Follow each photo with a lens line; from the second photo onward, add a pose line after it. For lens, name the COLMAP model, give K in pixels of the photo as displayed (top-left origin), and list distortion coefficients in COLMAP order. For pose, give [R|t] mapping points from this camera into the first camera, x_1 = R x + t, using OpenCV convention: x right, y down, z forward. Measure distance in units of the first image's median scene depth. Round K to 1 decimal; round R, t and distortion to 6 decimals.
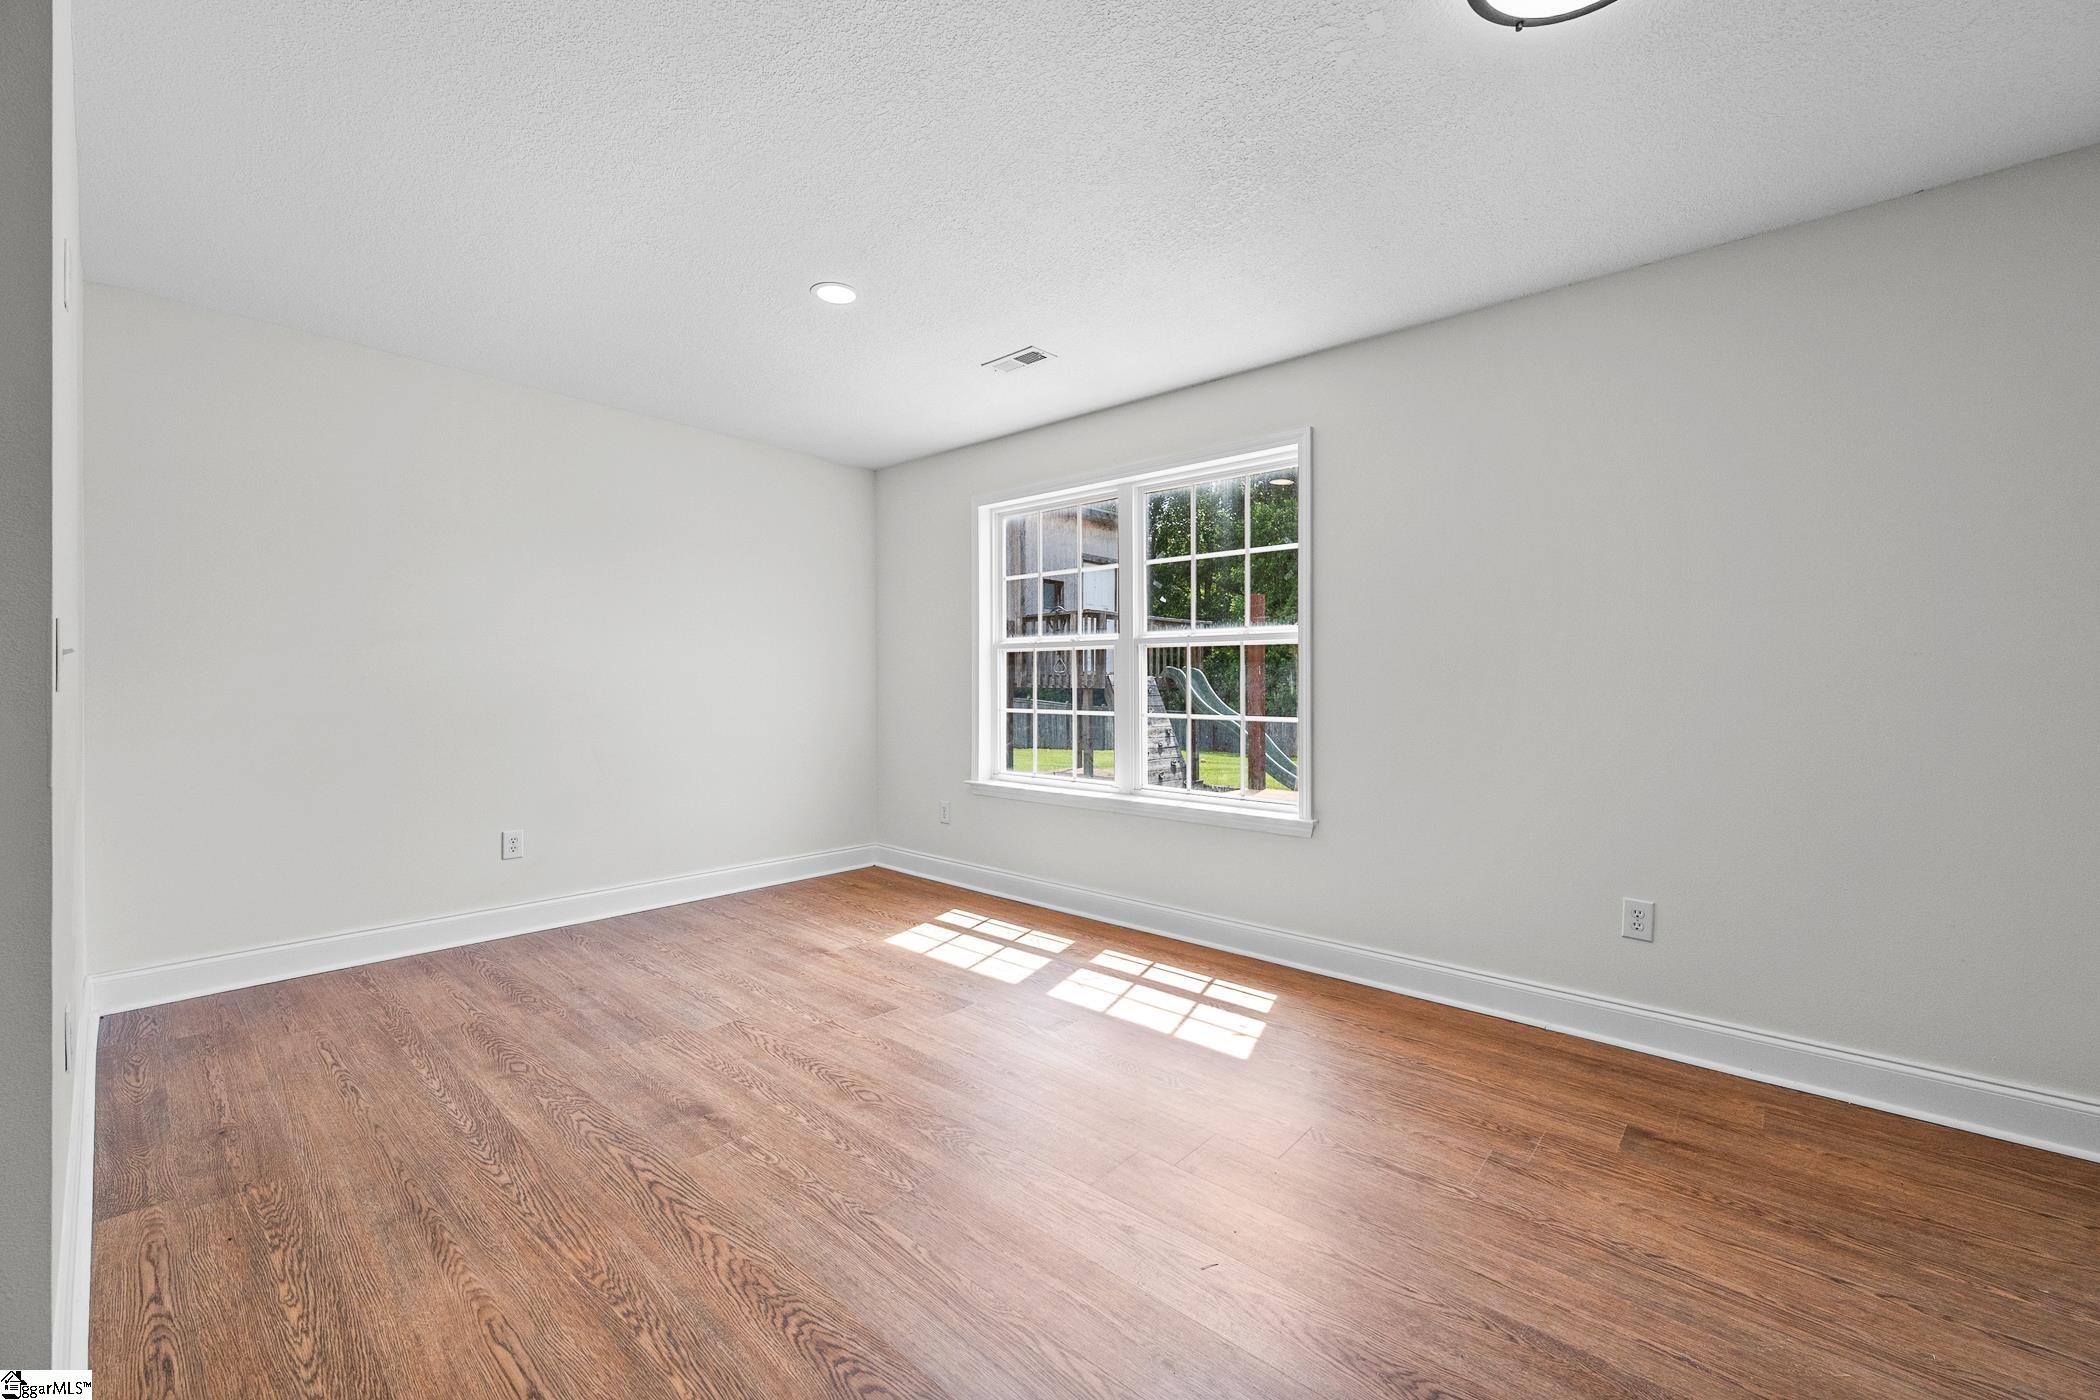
lens RADIAL K [[833.6, 0, 1042.7], [0, 833.6, 689.5], [0, 0, 1]] dist [-0.003198, 0.000185]
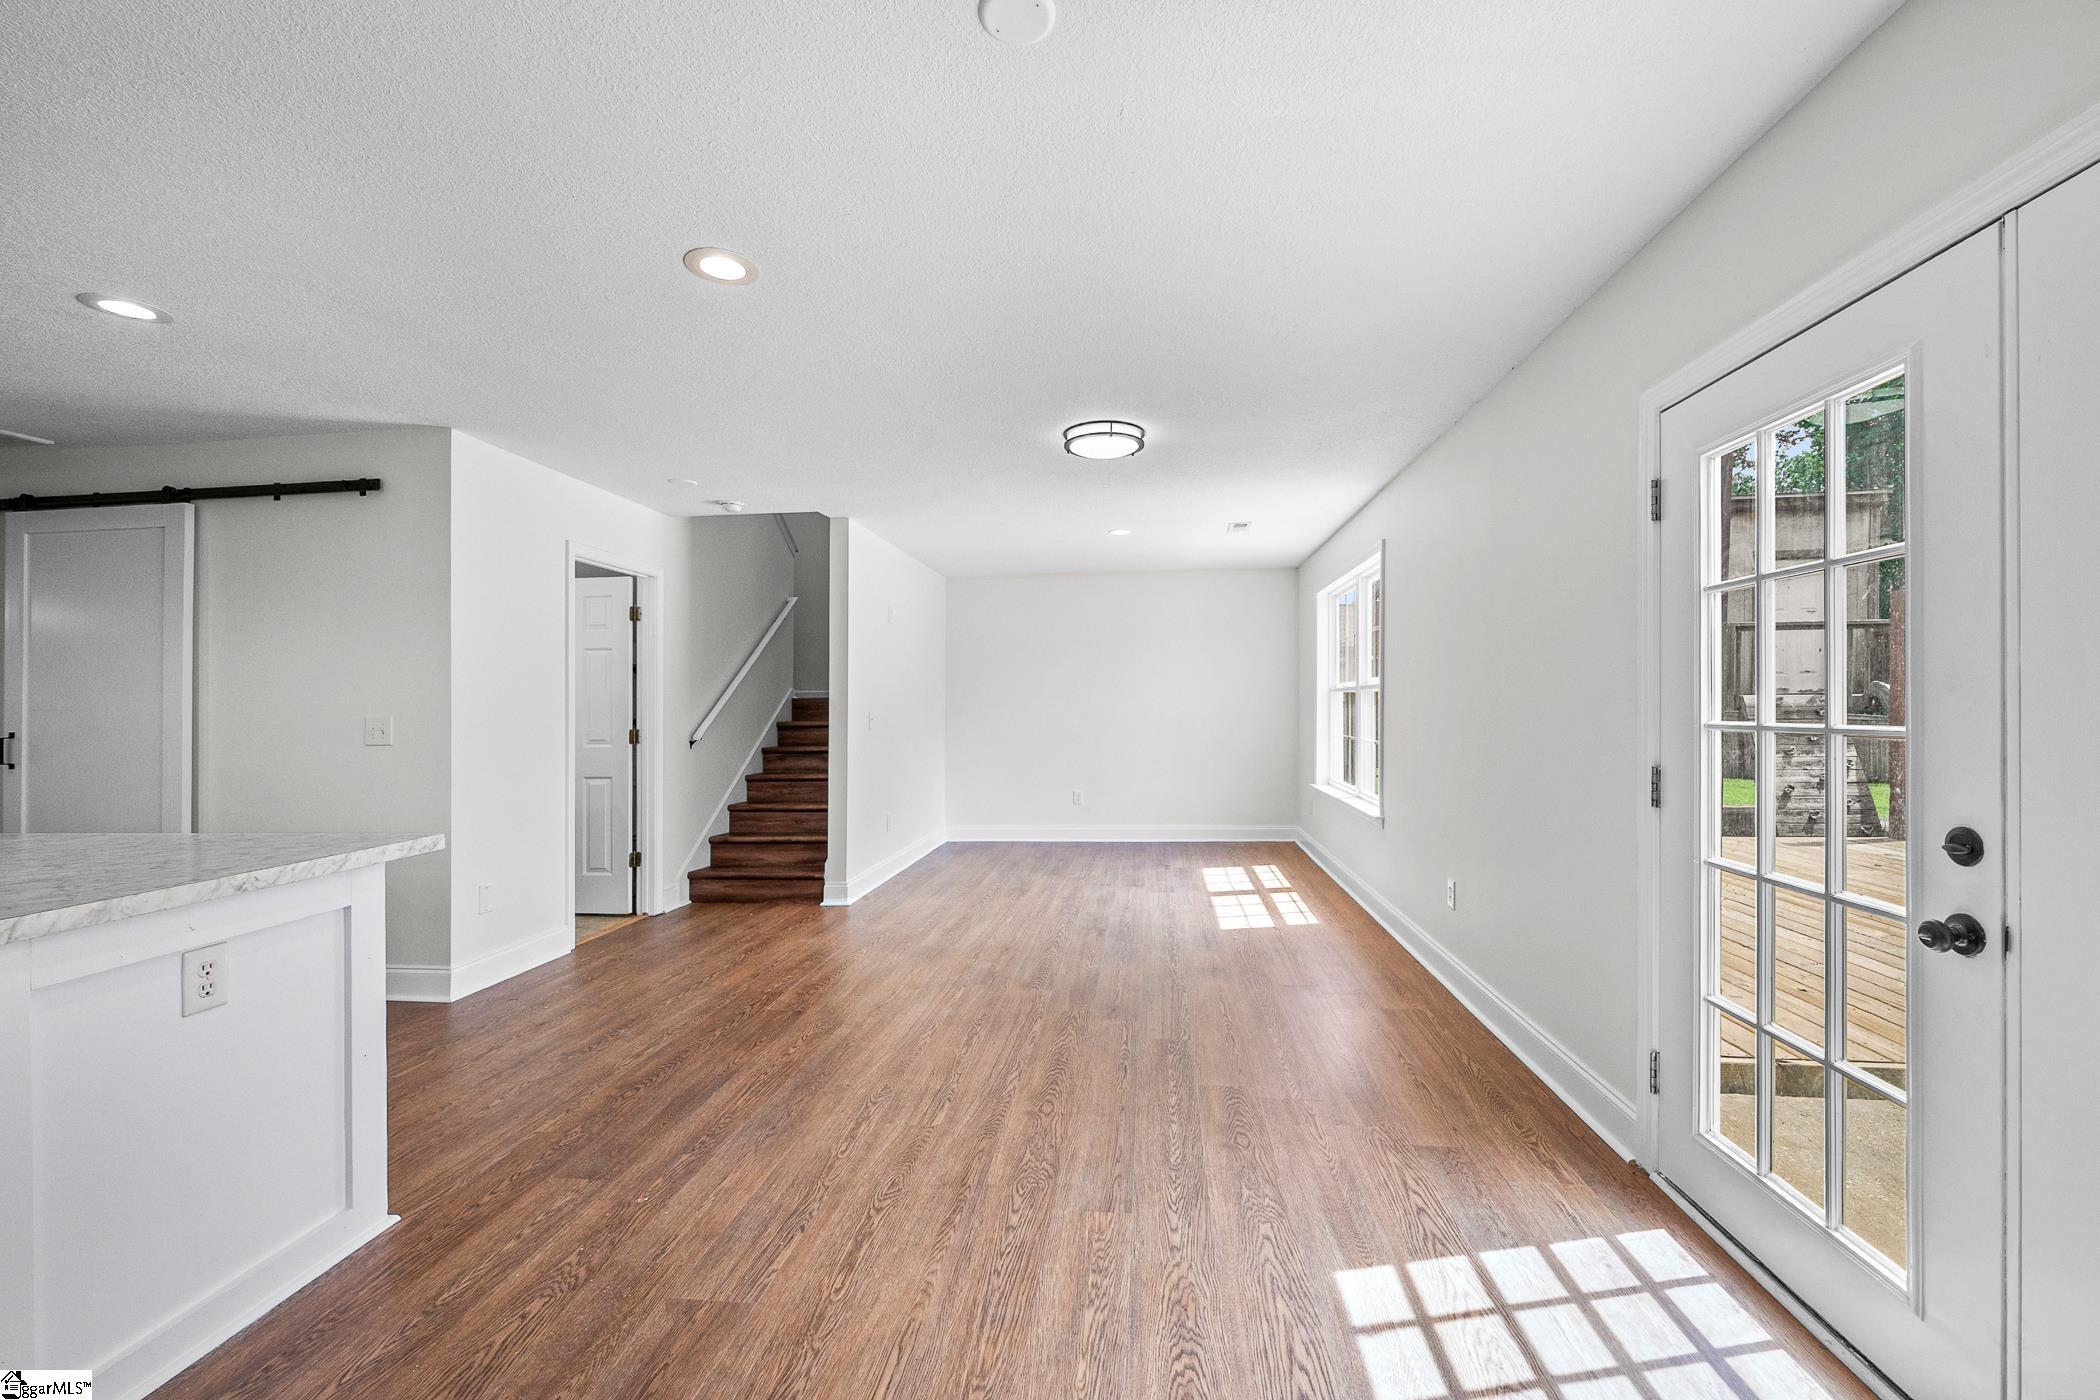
lens RADIAL K [[833.6, 0, 1061.5], [0, 833.6, 721.0], [0, 0, 1]] dist [-0.003198, 0.000185]
pose [[0.578286, -0.004020, -0.815824, 1.589024], [0.015111, 0.999869, 0.005784, -0.031487], [0.815694, -0.015672, 0.578271, -0.352171]]
